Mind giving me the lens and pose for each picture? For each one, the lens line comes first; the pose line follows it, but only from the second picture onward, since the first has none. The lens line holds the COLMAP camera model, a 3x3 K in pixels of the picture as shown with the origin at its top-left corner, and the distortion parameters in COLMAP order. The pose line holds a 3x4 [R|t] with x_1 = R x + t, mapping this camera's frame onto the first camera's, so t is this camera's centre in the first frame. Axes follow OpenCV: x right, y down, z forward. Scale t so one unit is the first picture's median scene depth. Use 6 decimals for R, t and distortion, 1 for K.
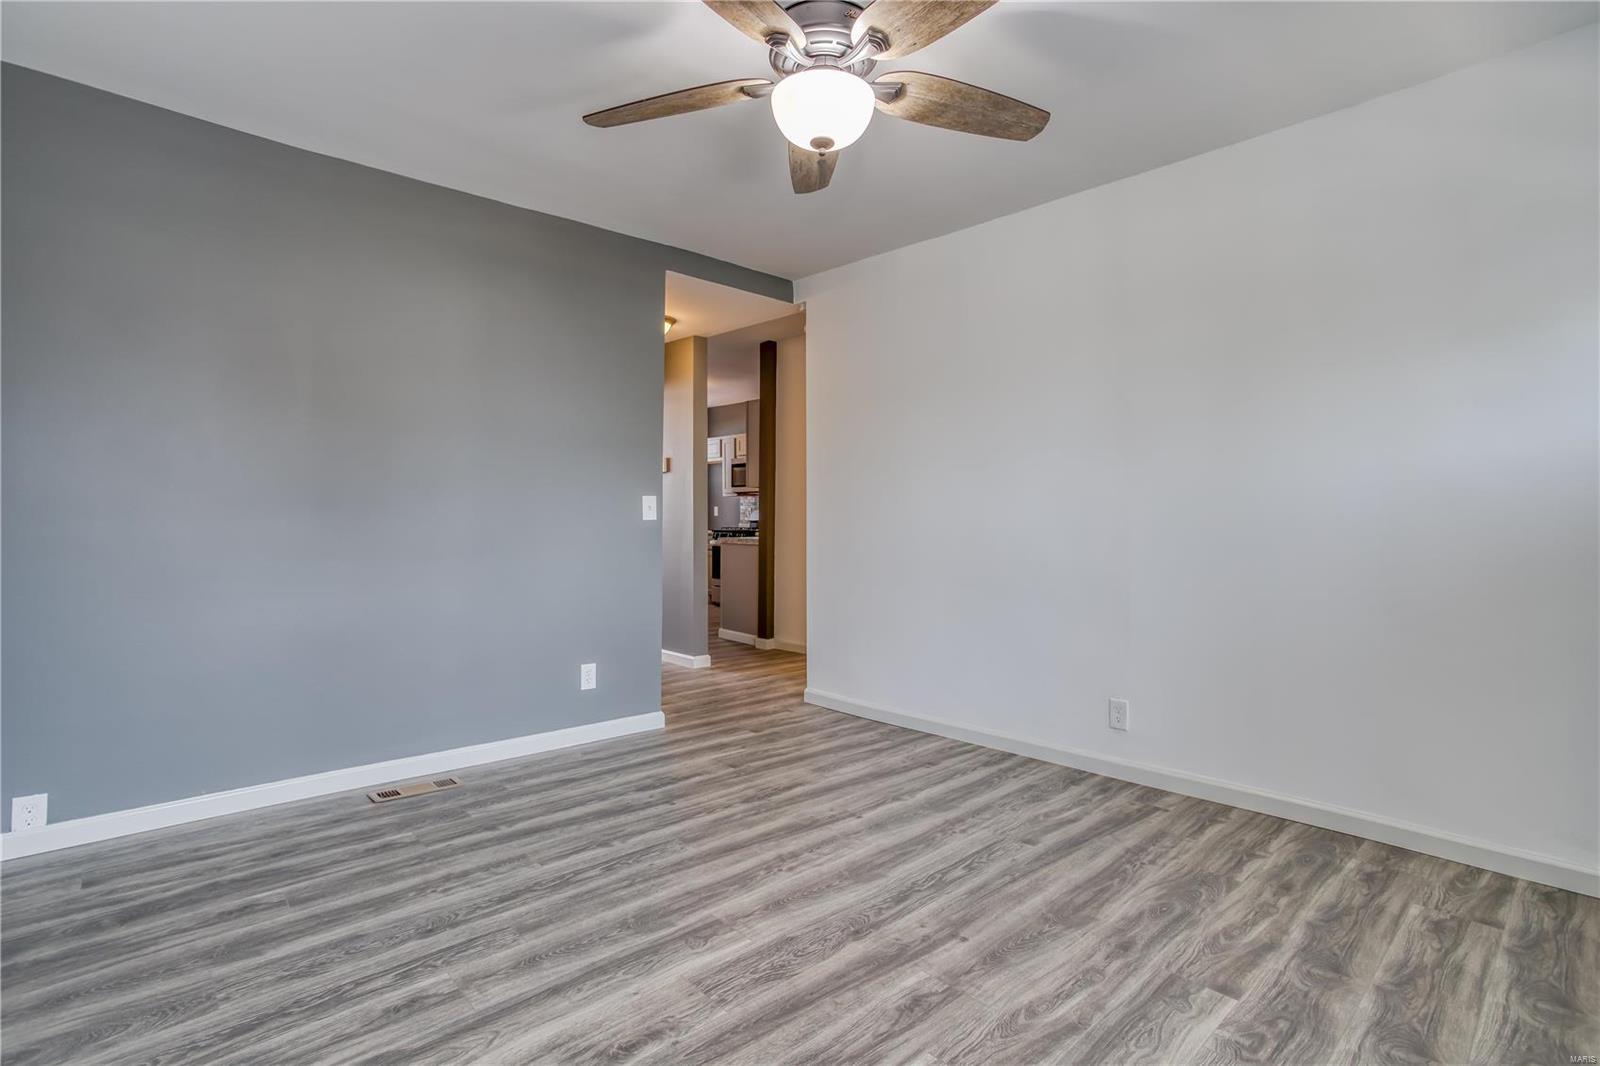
lens RADIAL K [[774.9, 0, 792.1], [0, 774.9, 531.6], [0, 0, 1]] dist [-0.048042, 0.021195]
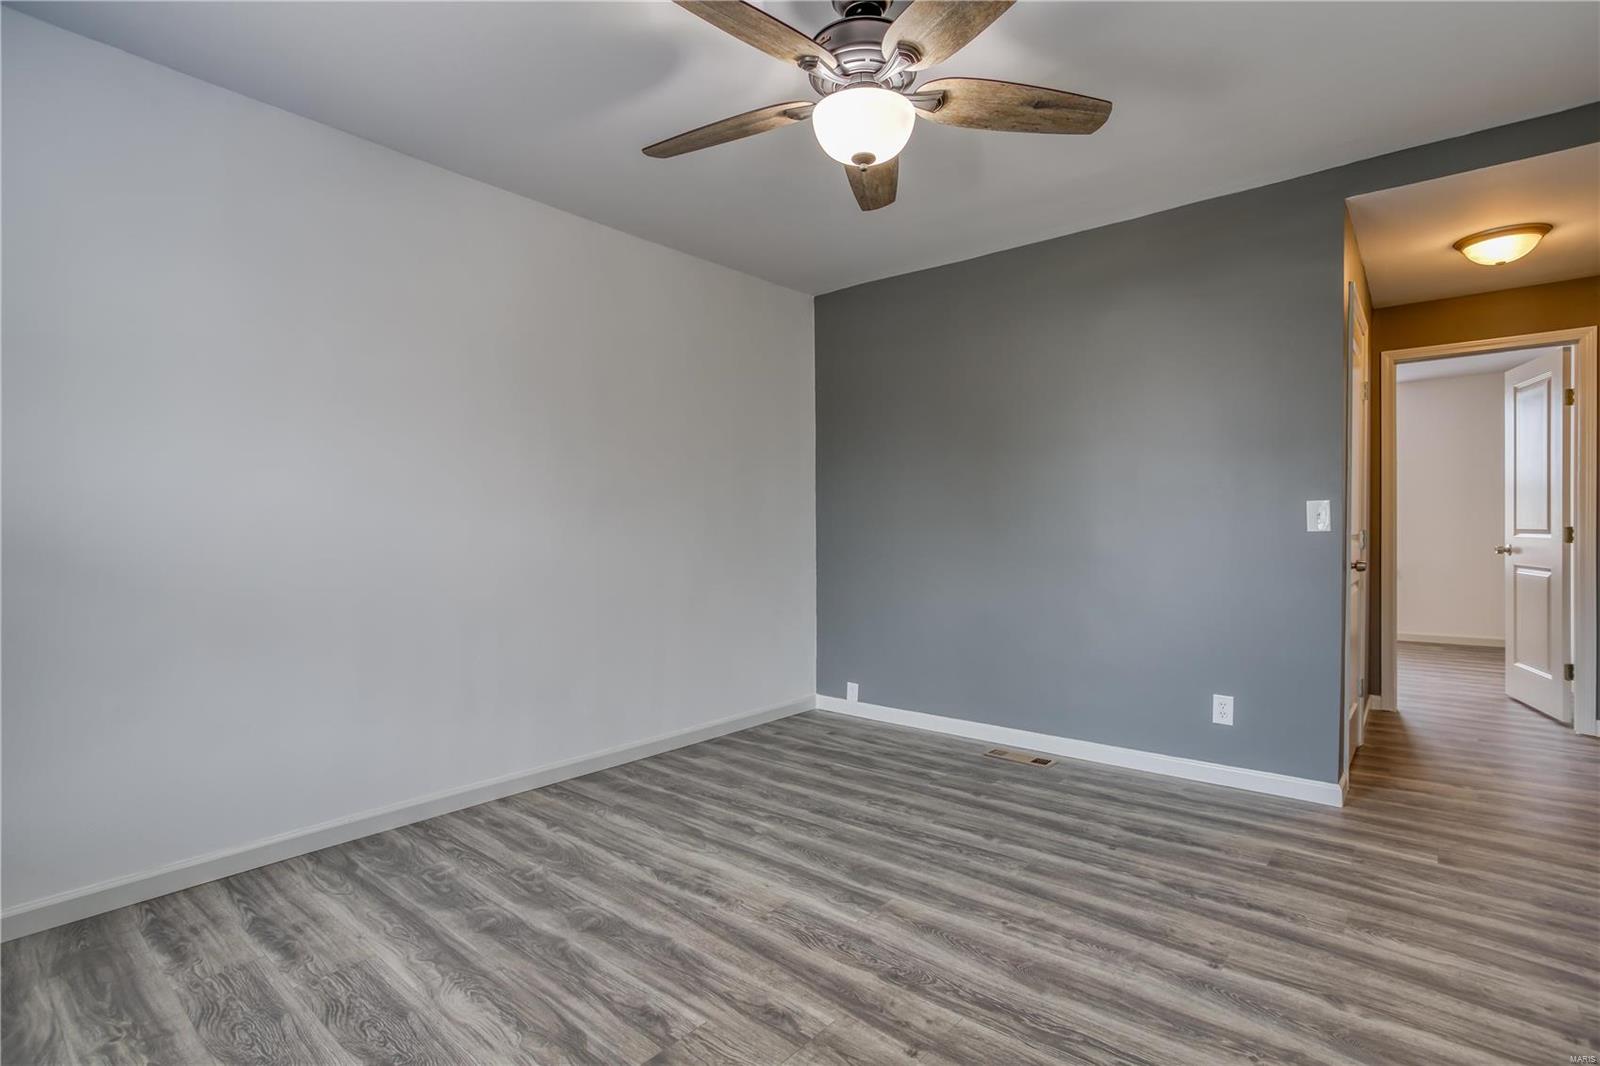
lens RADIAL K [[774.9, 0, 790.3], [0, 774.9, 528.3], [0, 0, 1]] dist [-0.048042, 0.021195]
pose [[0.117886, -0.004442, -0.993017, 0.878317], [-0.011783, 0.999913, -0.005872, -0.008618], [0.992957, 0.012393, 0.117824, 0.676870]]
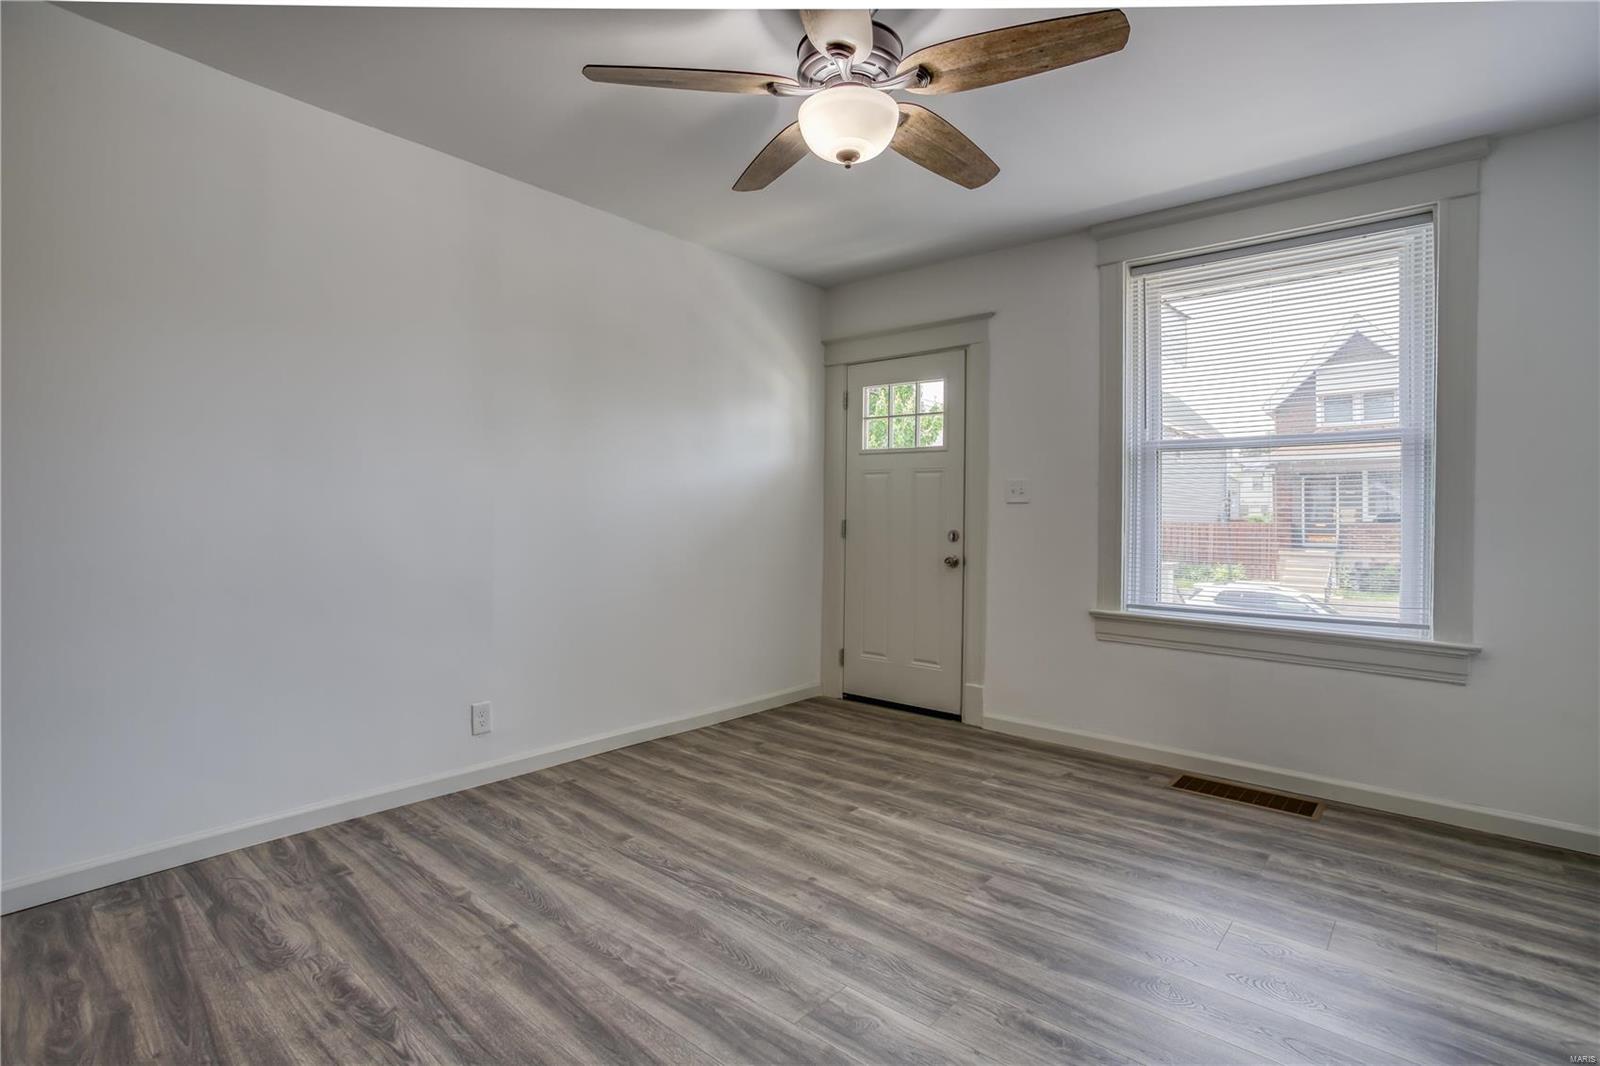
lens RADIAL K [[774.9, 0, 814.6], [0, 774.9, 506.0], [0, 0, 1]] dist [-0.048042, 0.021195]
pose [[-0.139136, 0.015065, 0.990159, -0.828351], [0.002996, 0.999886, -0.014793, -0.016376], [-0.990269, 0.000908, -0.139166, 1.015208]]
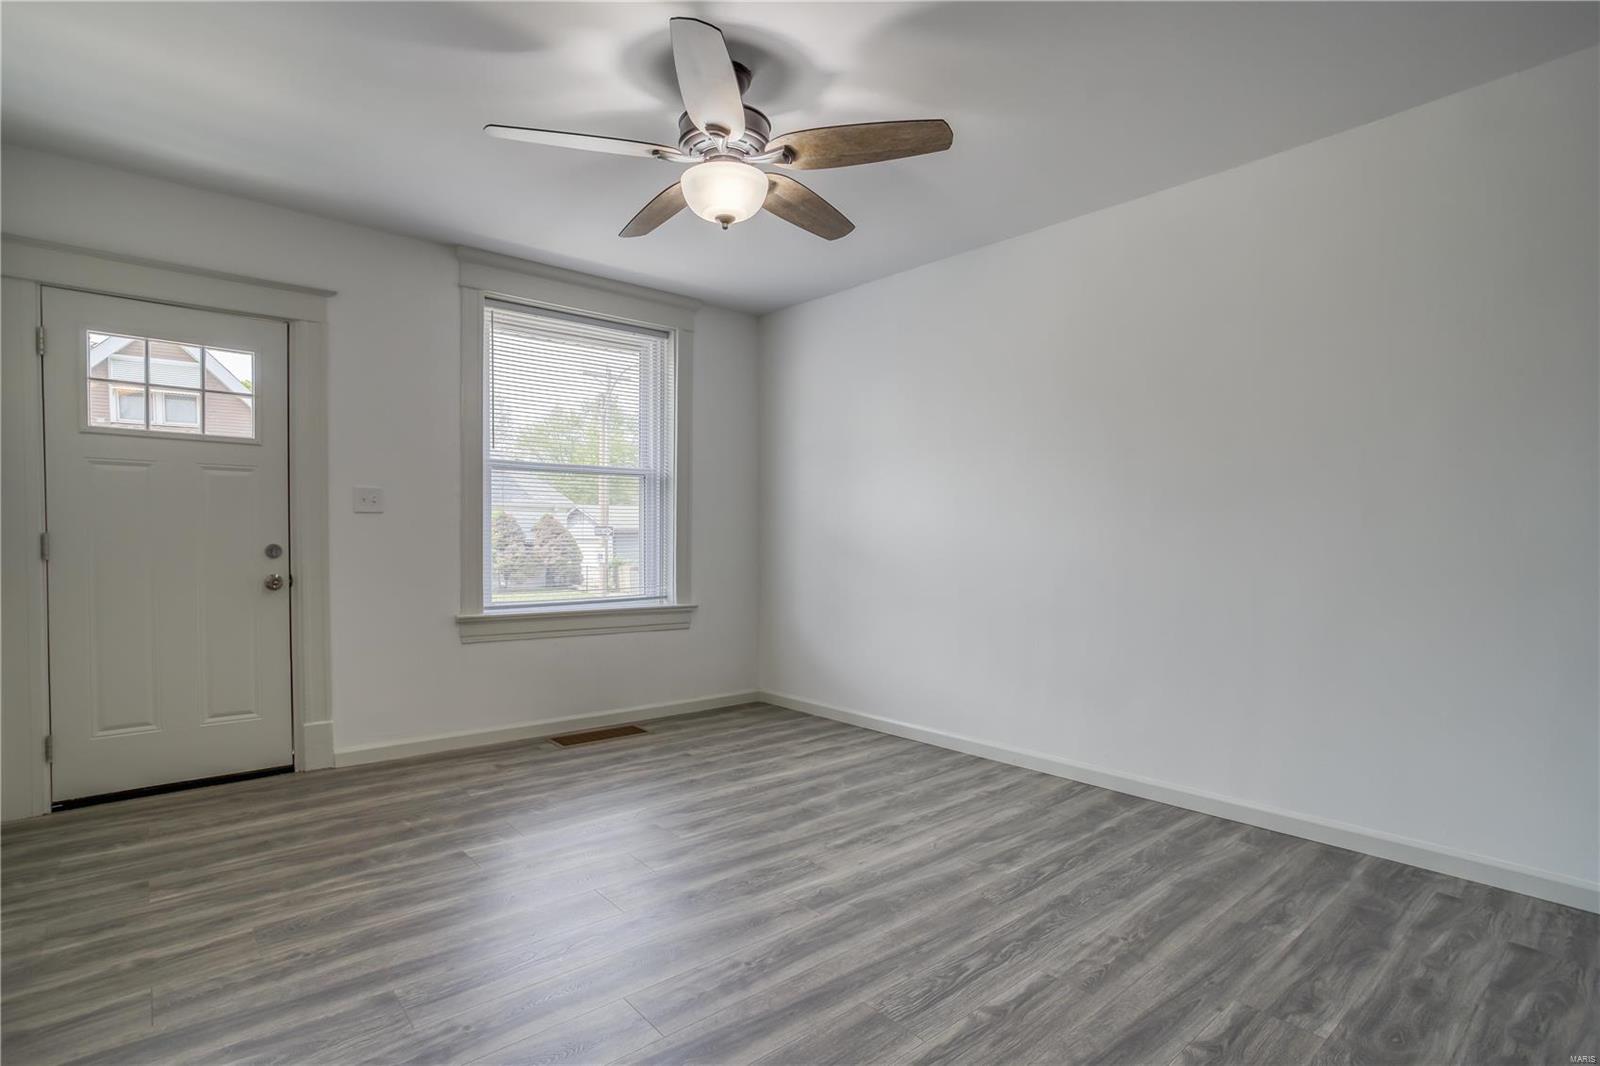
lens RADIAL K [[774.9, 0, 793.3], [0, 774.9, 559.8], [0, 0, 1]] dist [-0.048042, 0.021195]
pose [[-0.999512, -0.005959, 0.030661, -0.090863], [-0.004403, 0.998710, 0.050577, -0.034411], [-0.030922, 0.050417, -0.998249, 1.886558]]
